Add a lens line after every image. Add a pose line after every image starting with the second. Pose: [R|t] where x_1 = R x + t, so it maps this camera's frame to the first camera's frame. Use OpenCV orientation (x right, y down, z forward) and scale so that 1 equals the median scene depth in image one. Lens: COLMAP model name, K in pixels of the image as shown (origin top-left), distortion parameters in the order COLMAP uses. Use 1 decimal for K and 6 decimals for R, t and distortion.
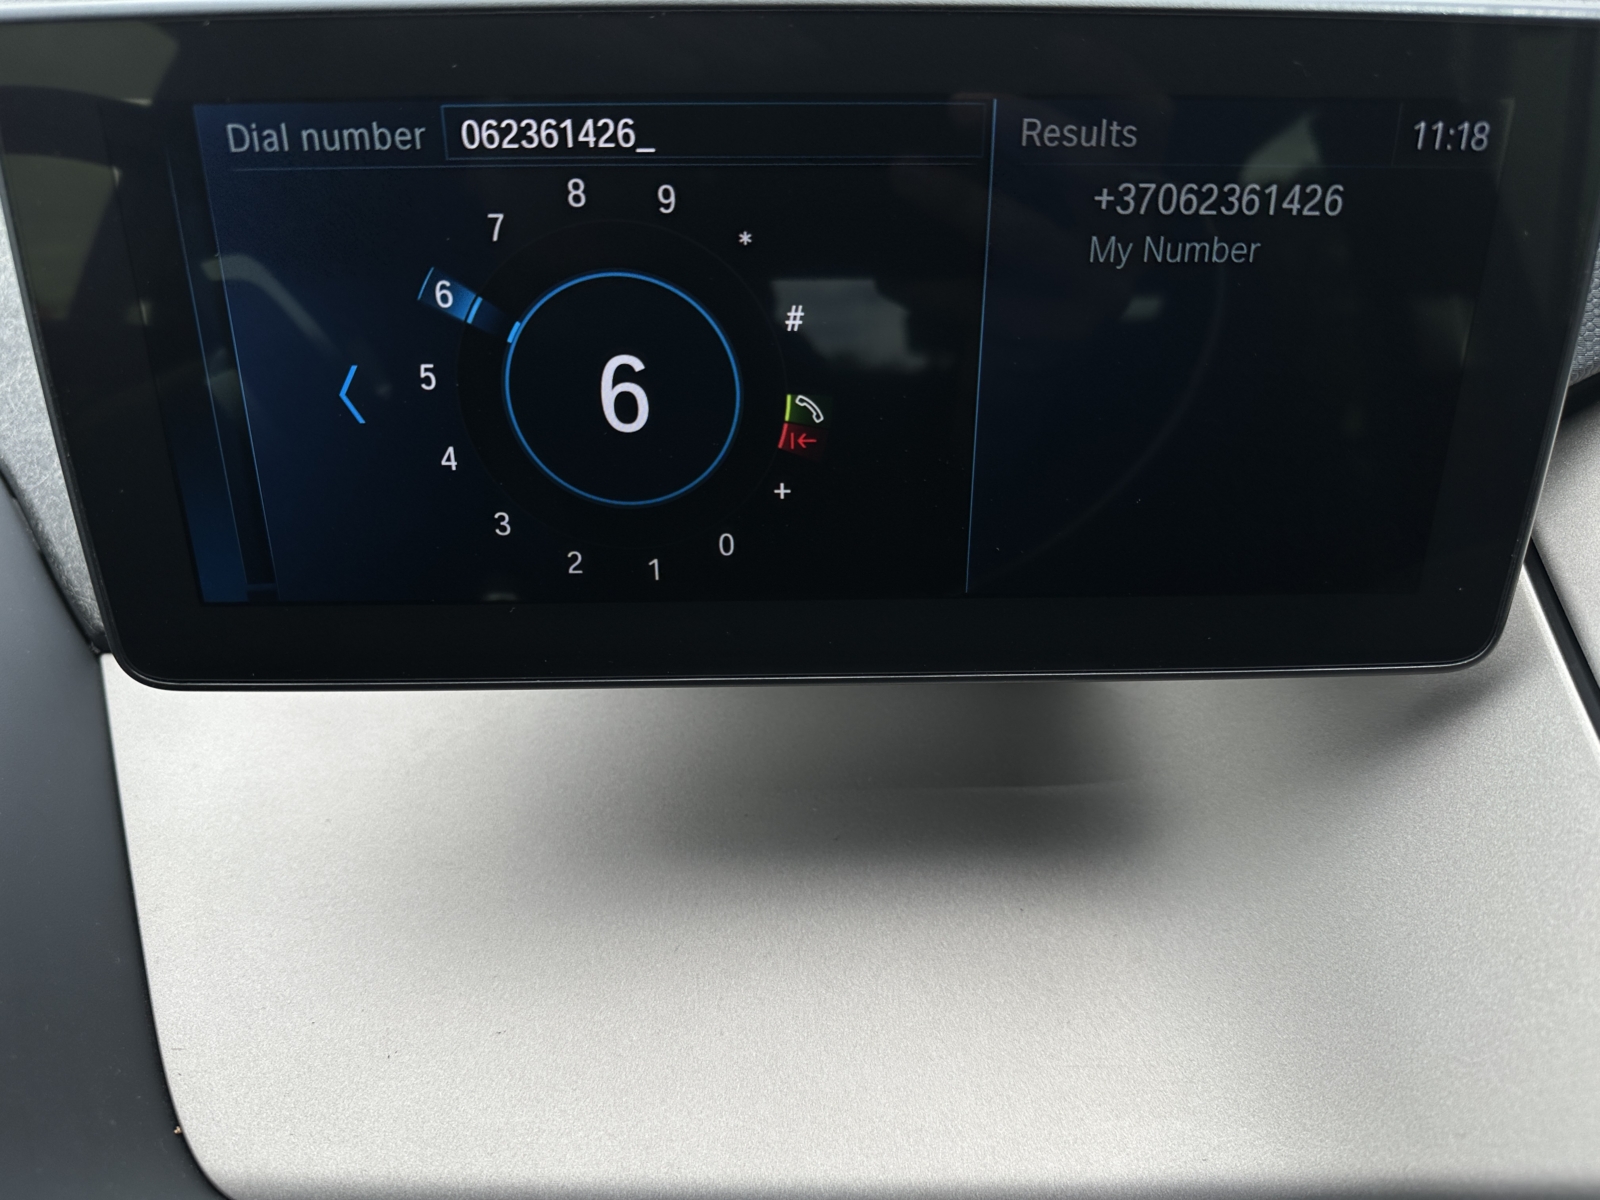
lens RADIAL K [[1115.7, 0, 800.0], [0, 1115.7, 600.0], [0, 0, 1]] dist [0.009013, -0.008186]
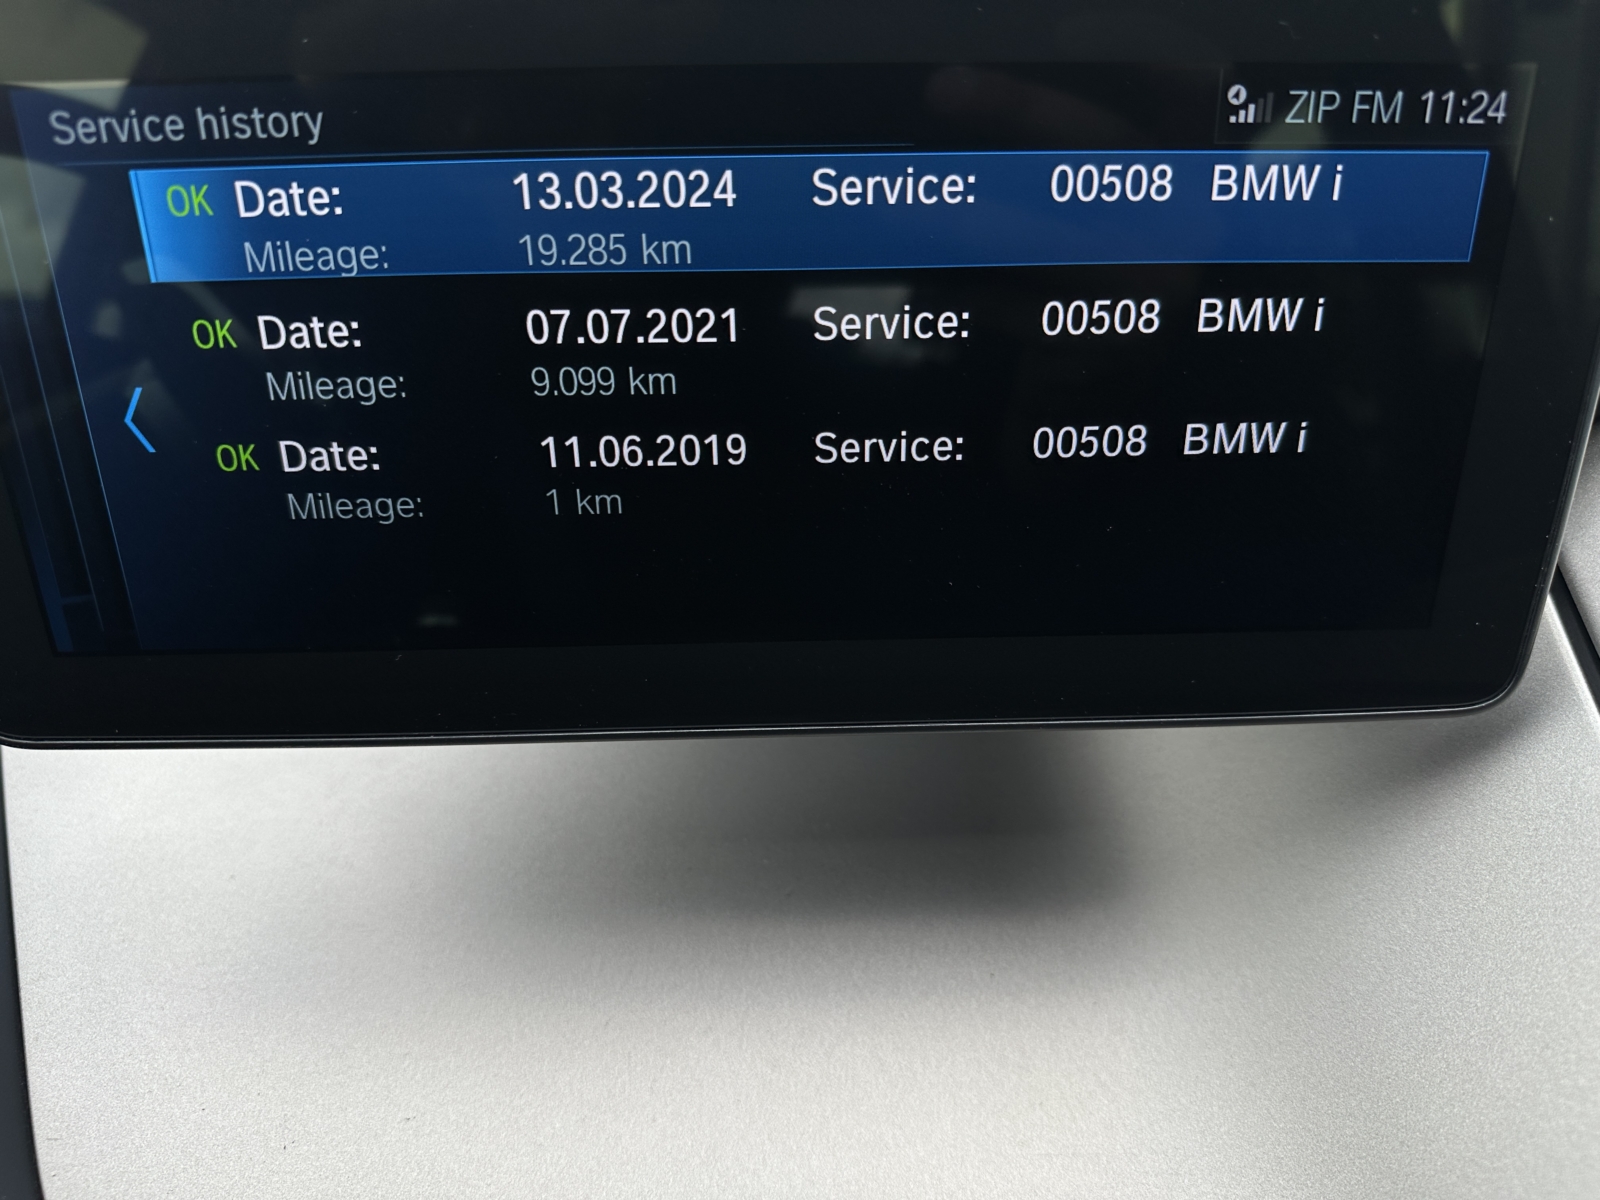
lens RADIAL K [[1120.8, 0, 800.0], [0, 1120.8, 600.0], [0, 0, 1]] dist [-0.013823, 0.007299]
pose [[0.999921, -0.008390, -0.009338, 0.060178], [0.008452, 0.999943, 0.006550, -0.035769], [0.009283, -0.006628, 0.999935, 0.106790]]
